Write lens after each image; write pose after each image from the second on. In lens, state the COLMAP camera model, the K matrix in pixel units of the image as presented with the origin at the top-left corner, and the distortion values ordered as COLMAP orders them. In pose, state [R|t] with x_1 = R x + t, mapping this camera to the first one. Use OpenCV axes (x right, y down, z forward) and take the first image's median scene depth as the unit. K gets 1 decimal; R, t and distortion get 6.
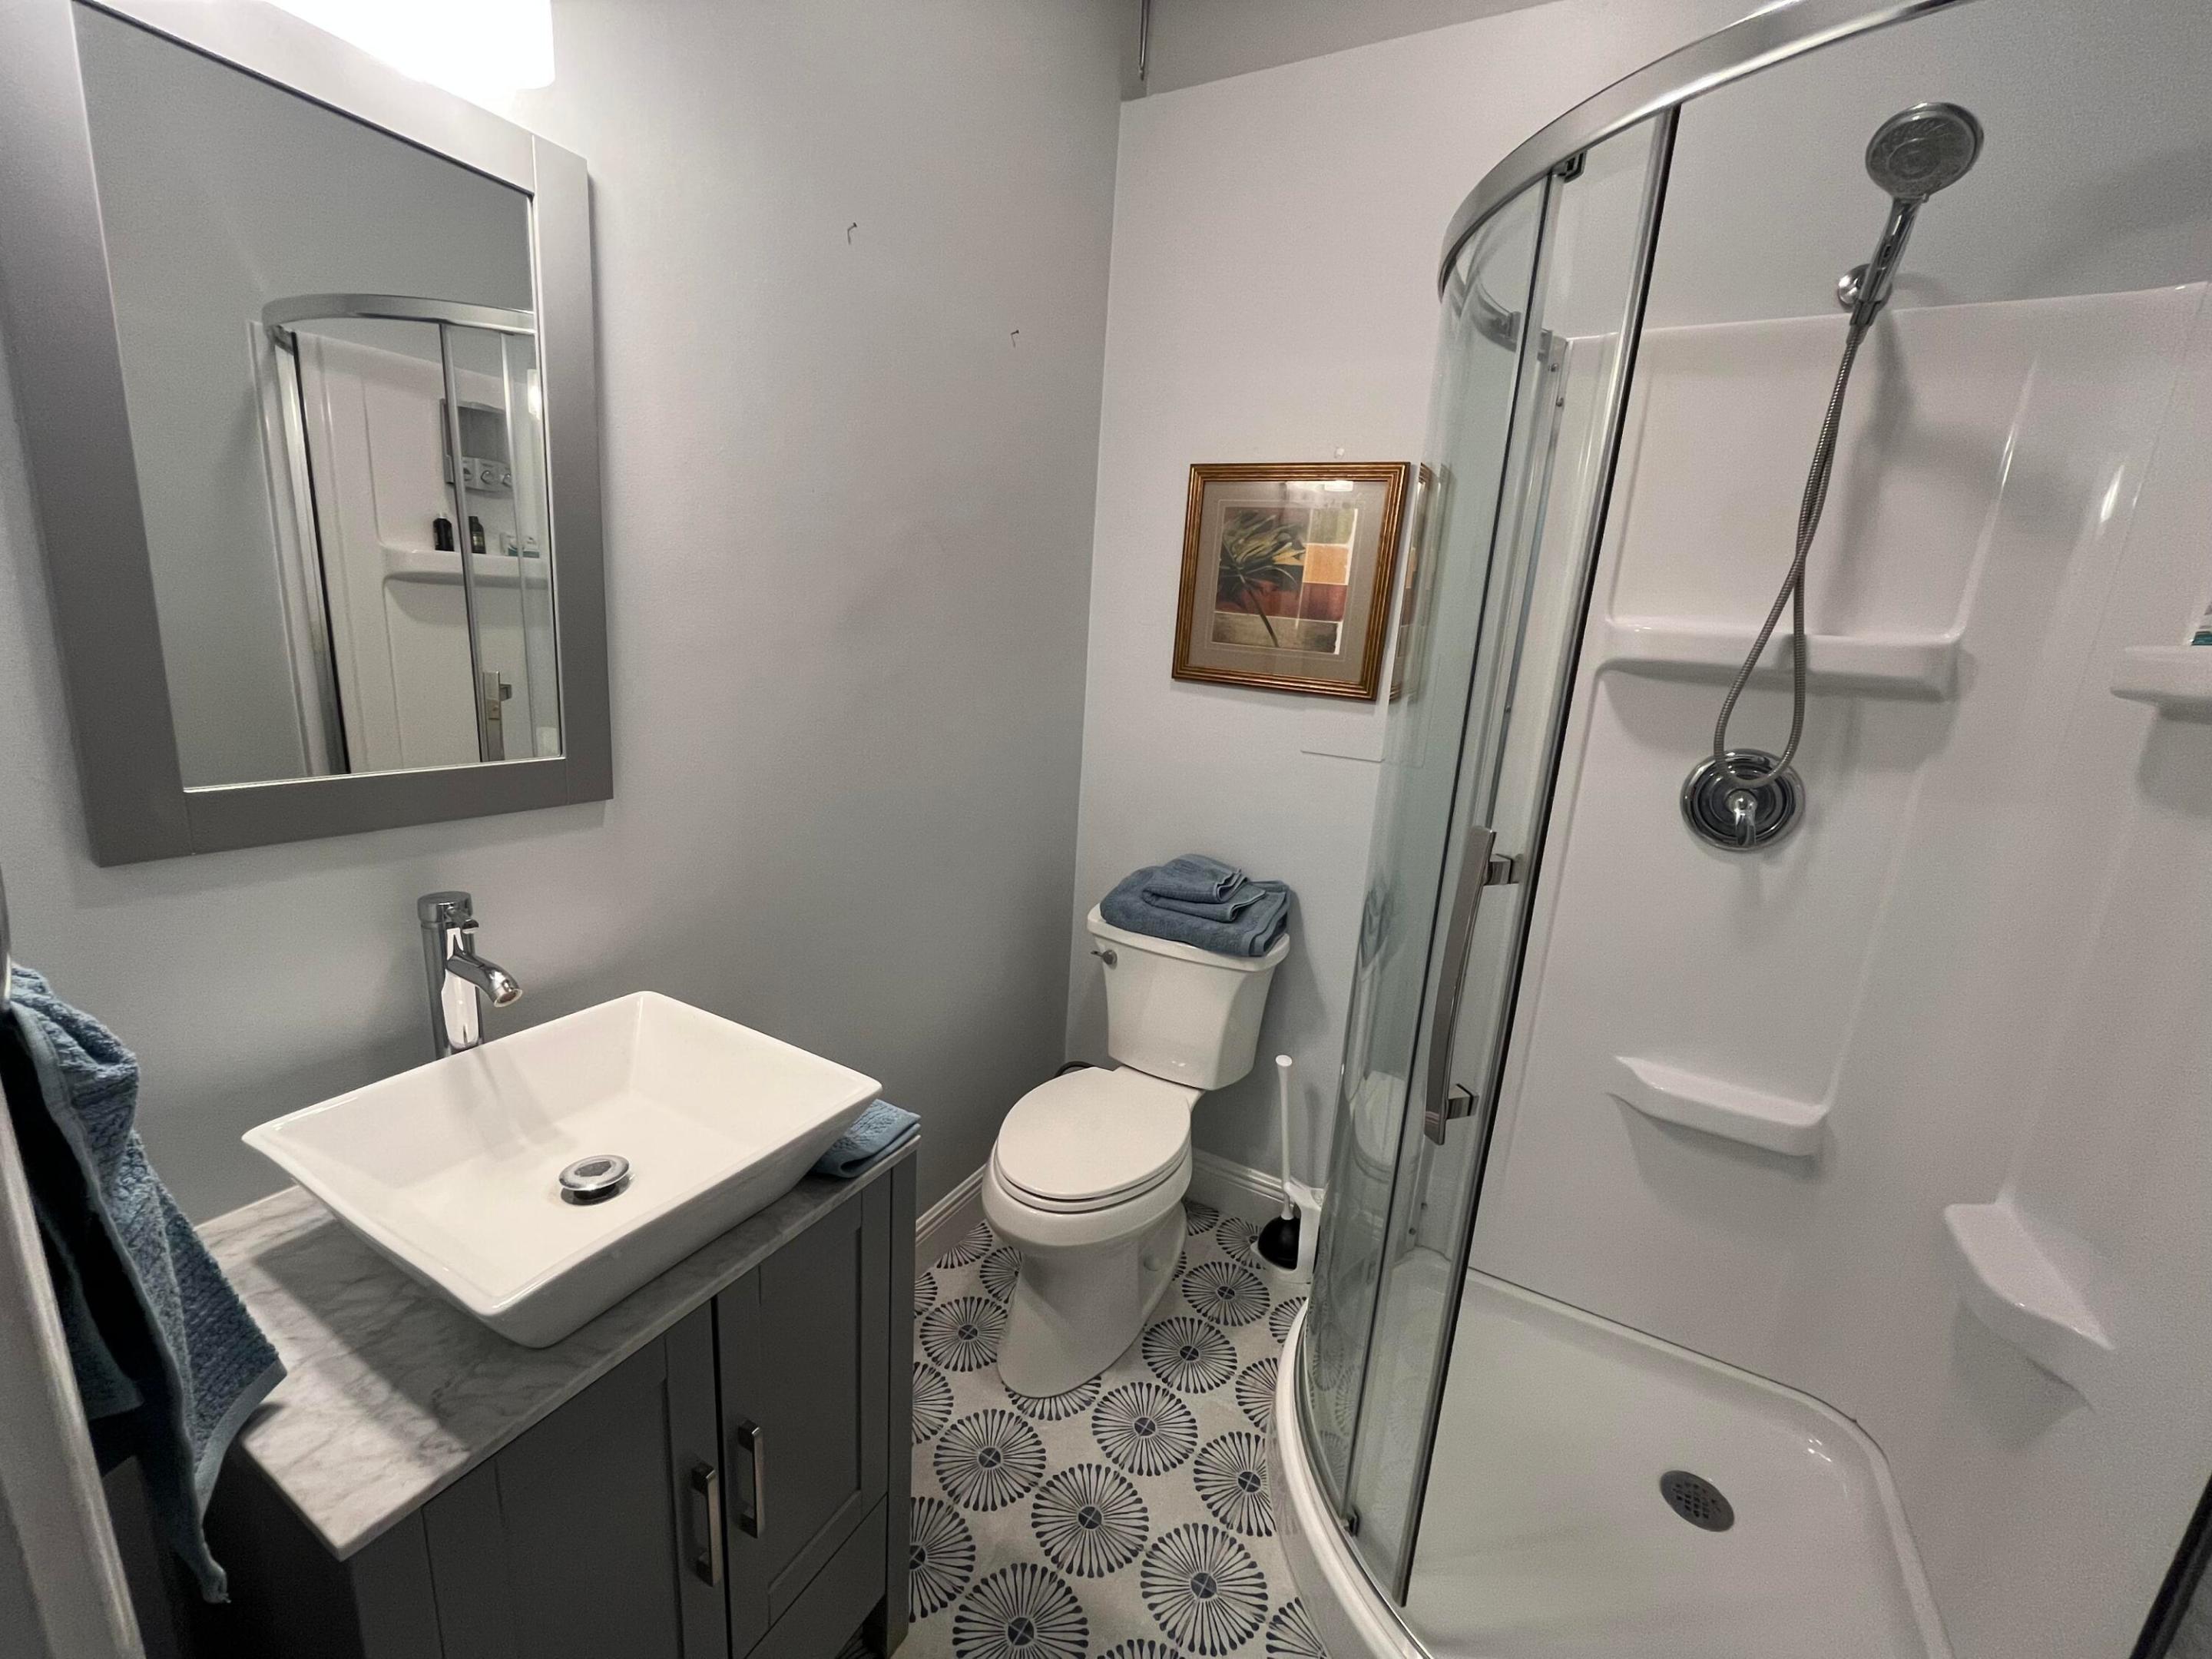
lens RADIAL K [[902.5, 0, 1100.5], [0, 902.5, 830.6], [0, 0, 1]] dist [-0.003918, 0.000346]
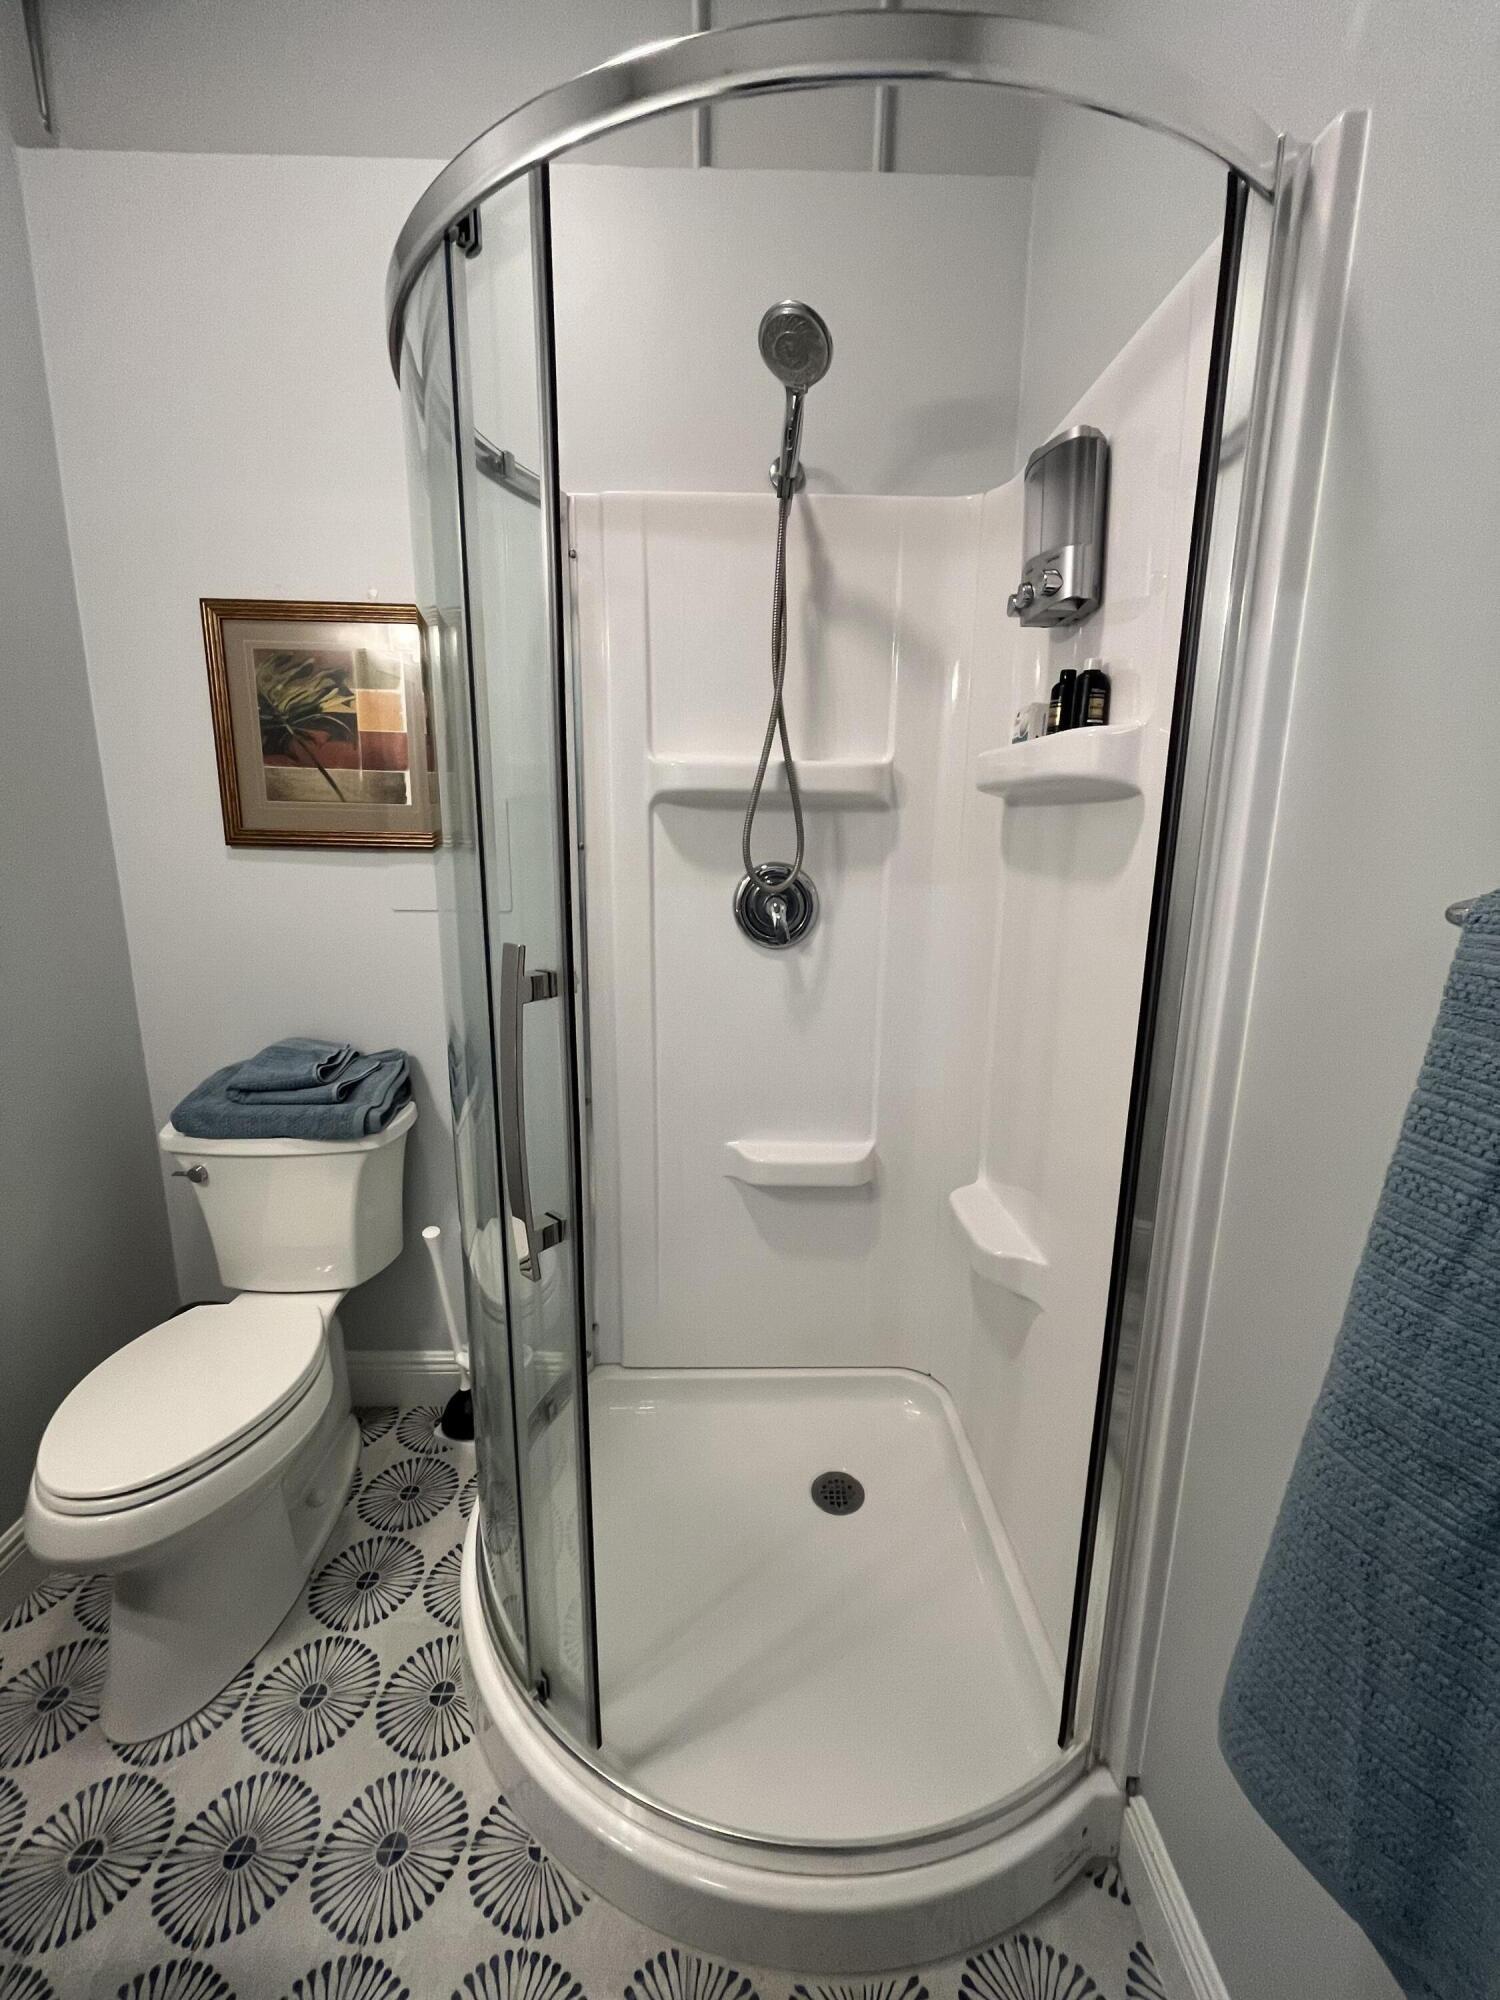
lens RADIAL K [[816.0, 0, 749.1], [0, 816.0, 998.2], [0, 0, 1]] dist [-0.003918, 0.000346]
pose [[0.857192, -0.159976, 0.489520, 0.132805], [0.161475, 0.986086, 0.039498, 0.037453], [-0.489028, 0.045188, 0.871097, 0.084986]]
